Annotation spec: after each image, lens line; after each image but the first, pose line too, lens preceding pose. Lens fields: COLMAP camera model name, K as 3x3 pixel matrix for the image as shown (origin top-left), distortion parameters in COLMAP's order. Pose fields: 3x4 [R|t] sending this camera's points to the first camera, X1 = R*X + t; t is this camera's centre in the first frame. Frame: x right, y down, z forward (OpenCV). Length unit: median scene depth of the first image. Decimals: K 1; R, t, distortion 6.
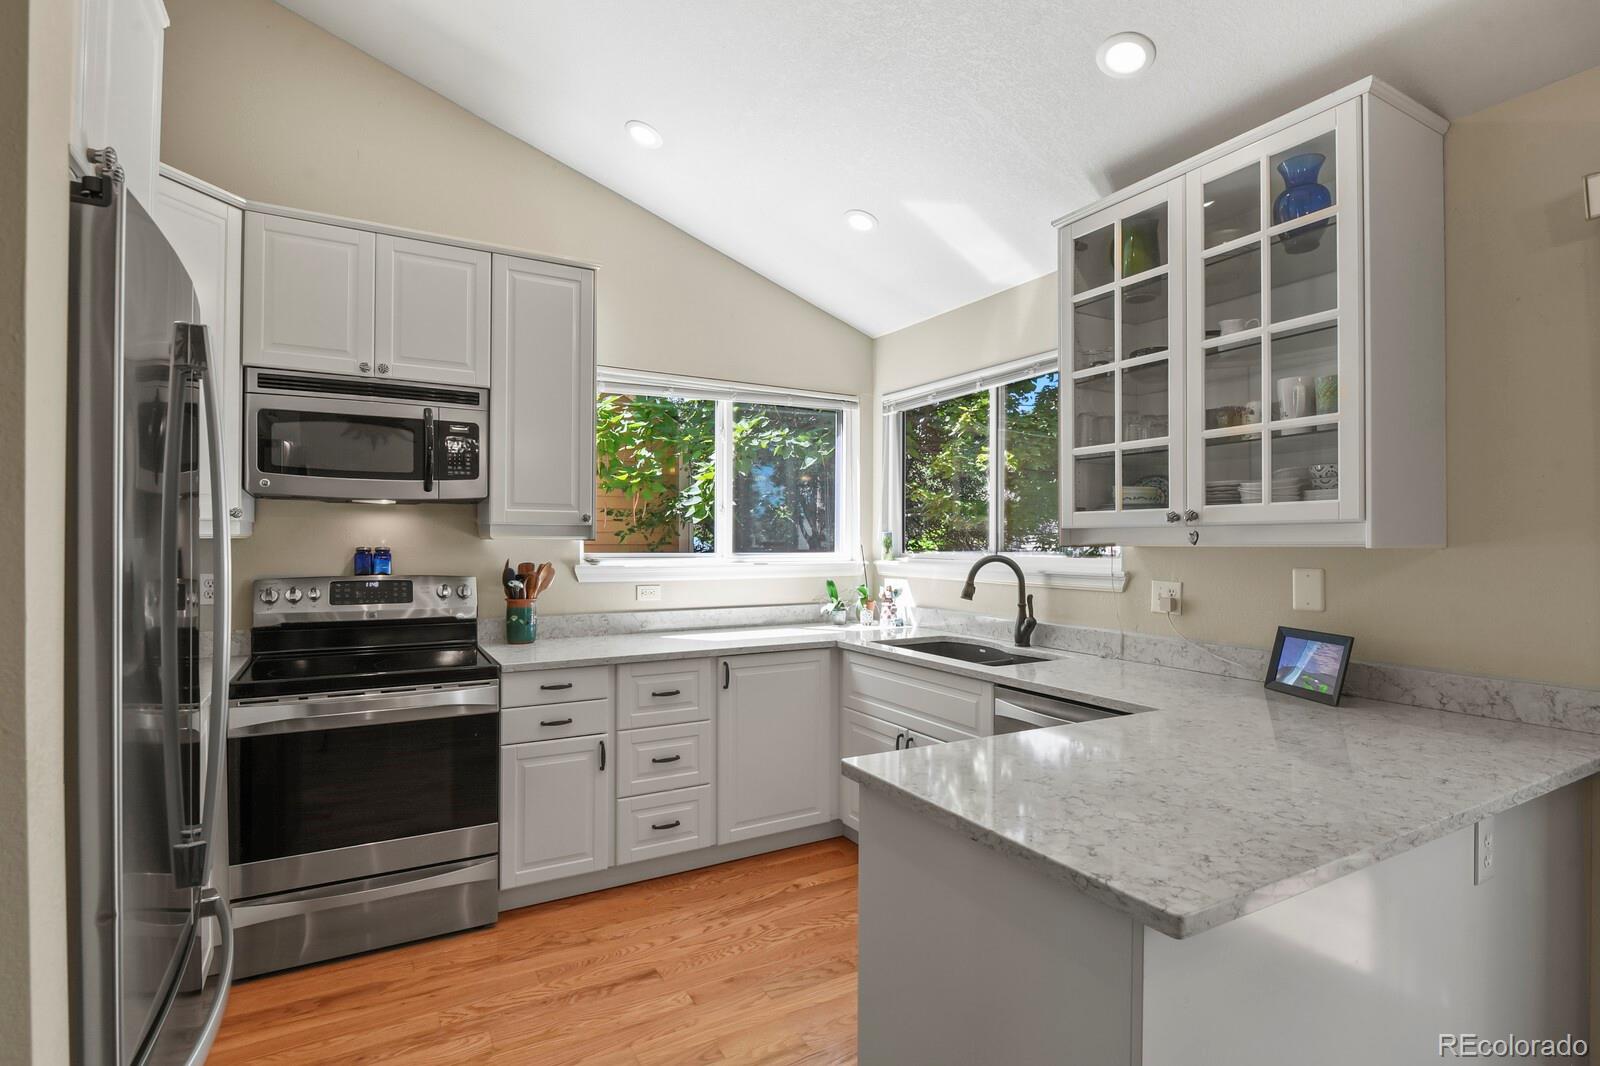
lens RADIAL K [[781.1, 0, 794.9], [0, 781.1, 539.1], [0, 0, 1]] dist [-0.006176, -0.005102]
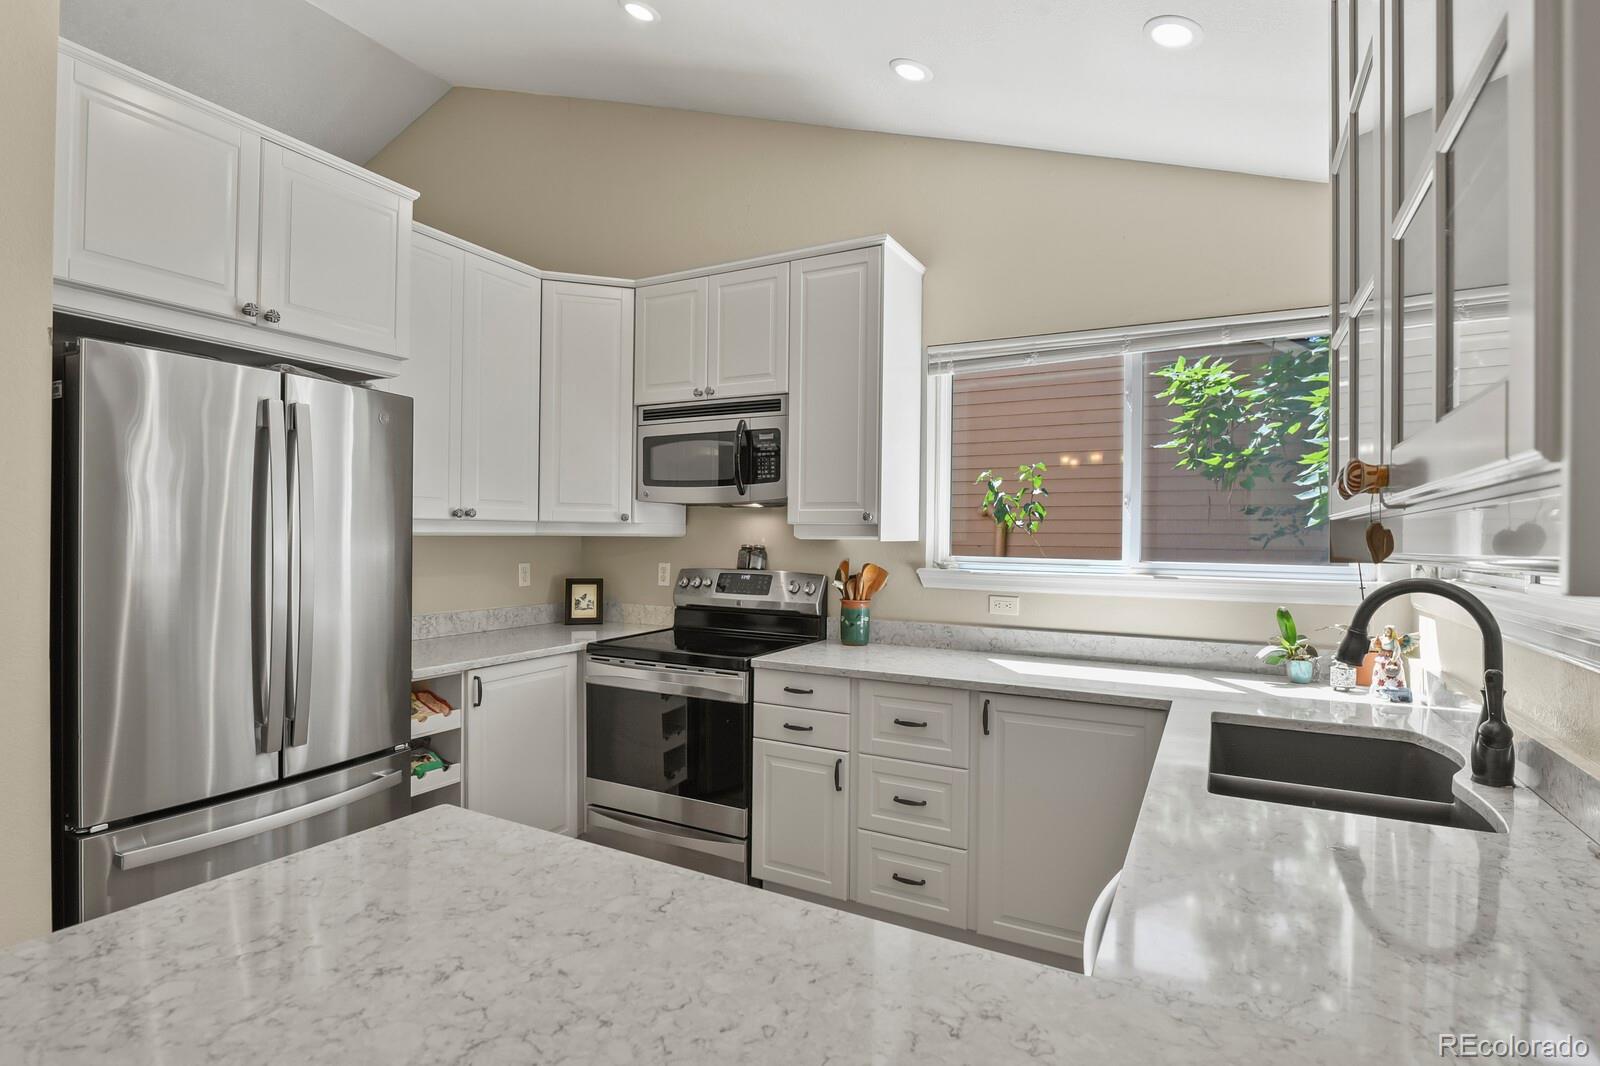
lens RADIAL K [[781.1, 0, 811.4], [0, 781.1, 539.7], [0, 0, 1]] dist [-0.006176, -0.005102]
pose [[0.532984, 0.006785, -0.846098, 0.499908], [-0.009651, 0.999952, 0.001940, -0.000703], [0.846071, 0.007132, 0.533023, 0.470937]]
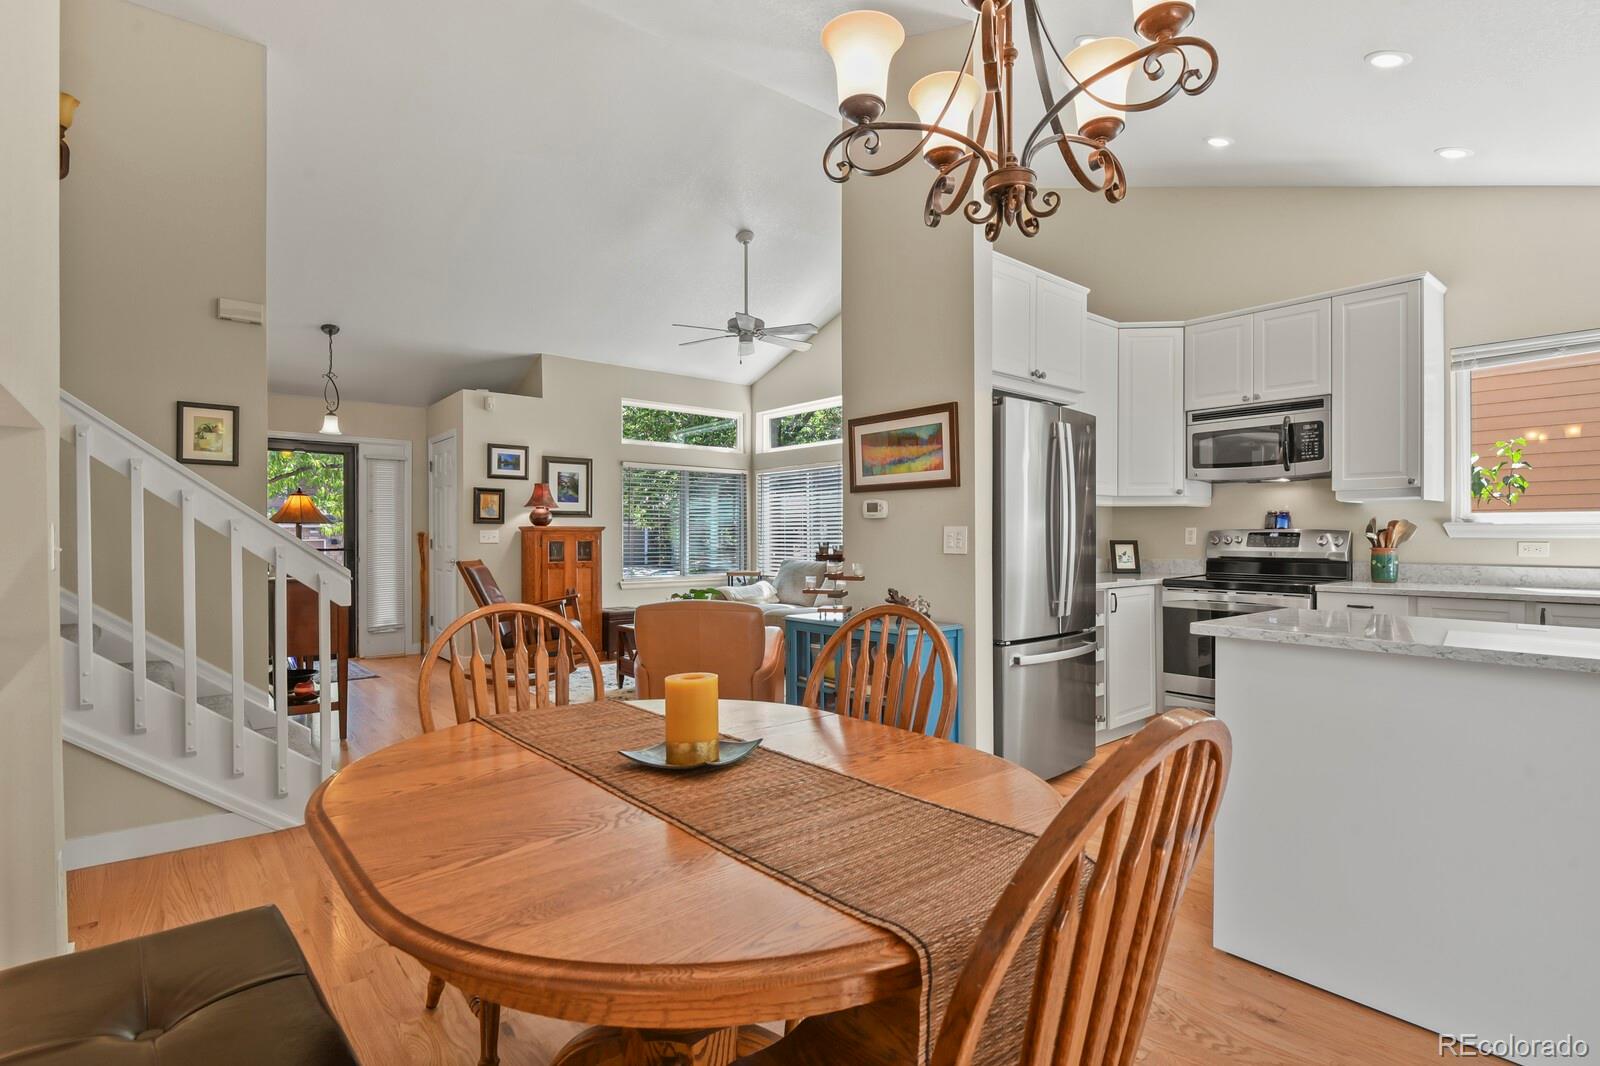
lens RADIAL K [[781.1, 0, 805.6], [0, 781.1, 538.5], [0, 0, 1]] dist [-0.006176, -0.005102]
pose [[0.171913, -0.001016, -0.985112, 0.820773], [0.000212, 0.999999, -0.000994, 0.068128], [0.985112, -0.000038, 0.171913, -0.173468]]
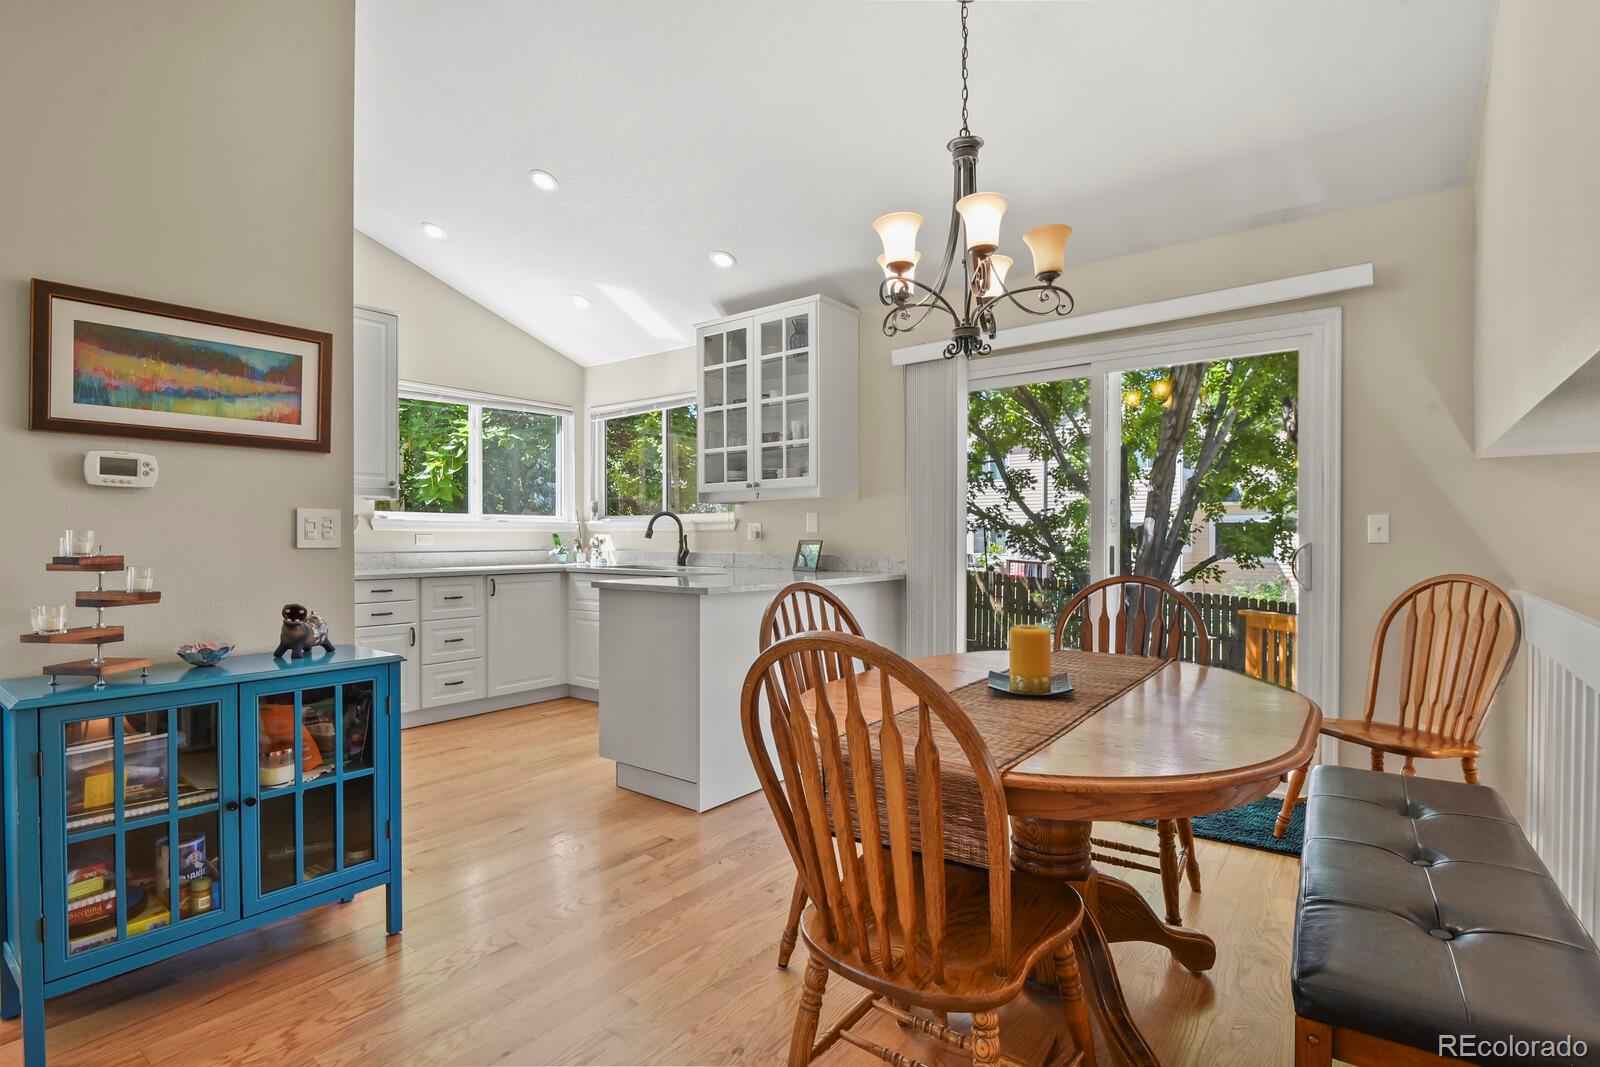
lens RADIAL K [[781.1, 0, 813.5], [0, 781.1, 541.5], [0, 0, 1]] dist [-0.006176, -0.005102]
pose [[0.913640, -0.006845, 0.406466, -0.143971], [0.004106, 0.999963, 0.007610, 0.079391], [-0.406502, -0.005284, 0.913634, -0.713190]]
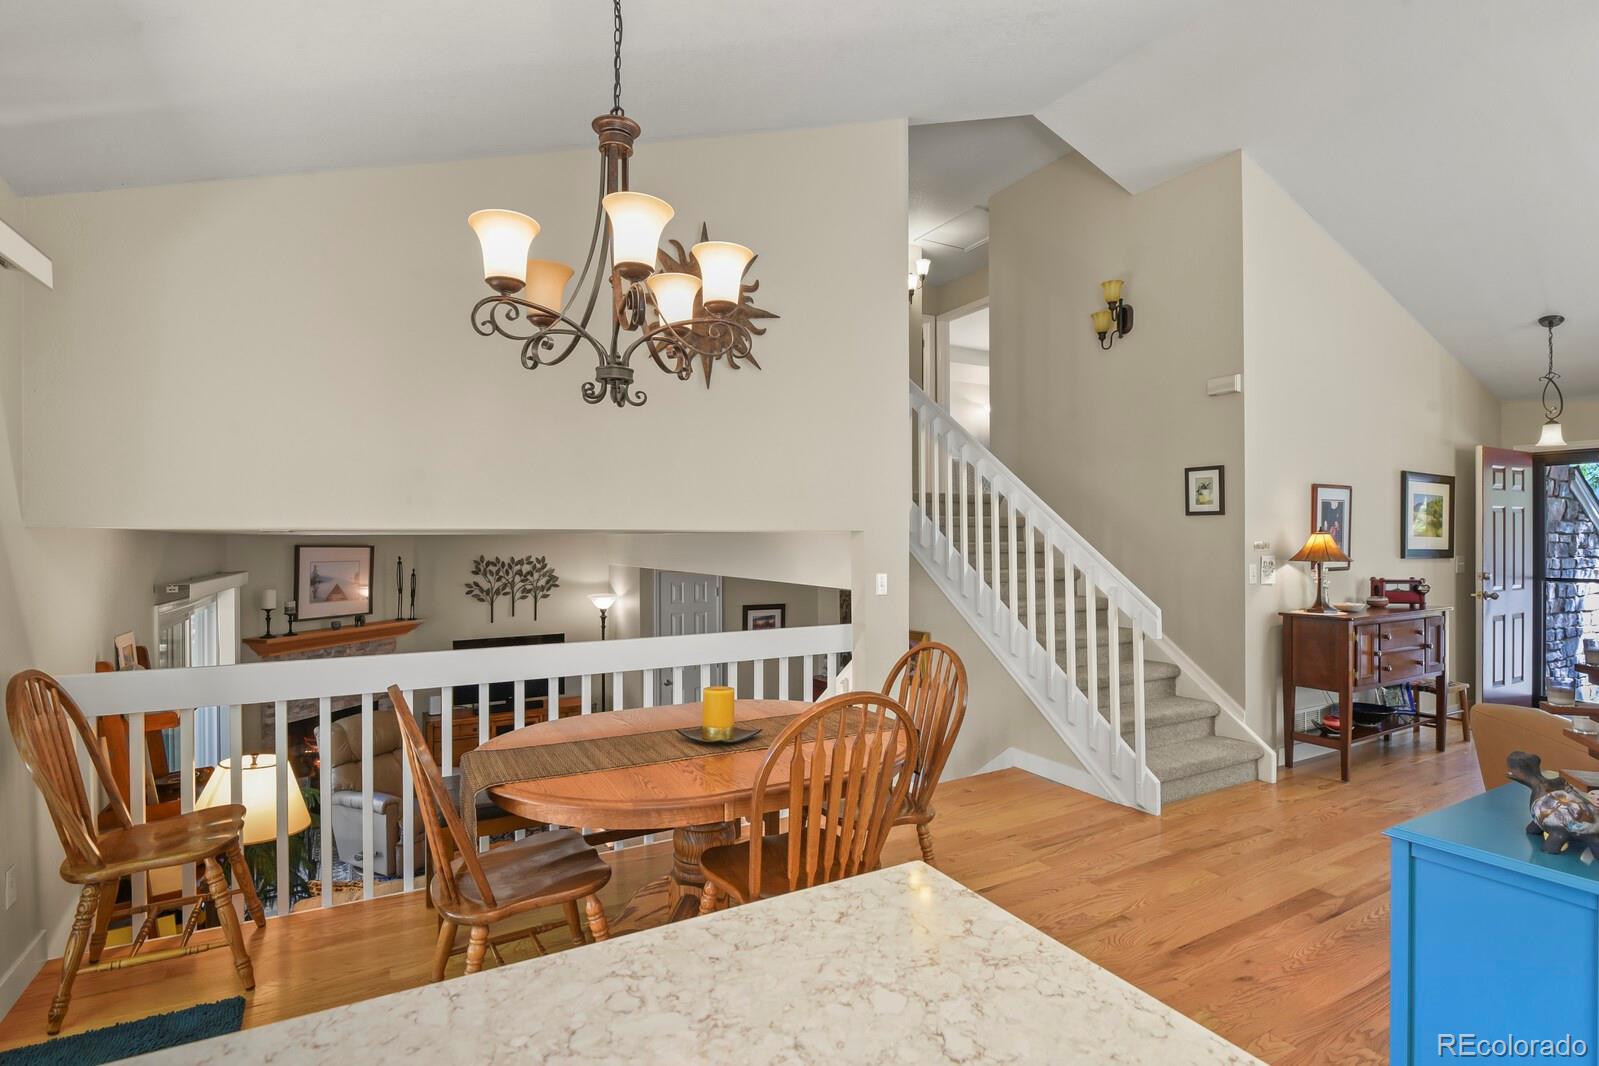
lens RADIAL K [[780.6, 0, 793.7], [0, 780.6, 541.4], [0, 0, 1]] dist [-0.006176, -0.005102]
pose [[-0.999900, -0.000463, 0.014099, 0.211424], [-0.000399, 0.999990, 0.004538, -0.007997], [-0.014101, 0.004532, -0.999890, 0.697649]]
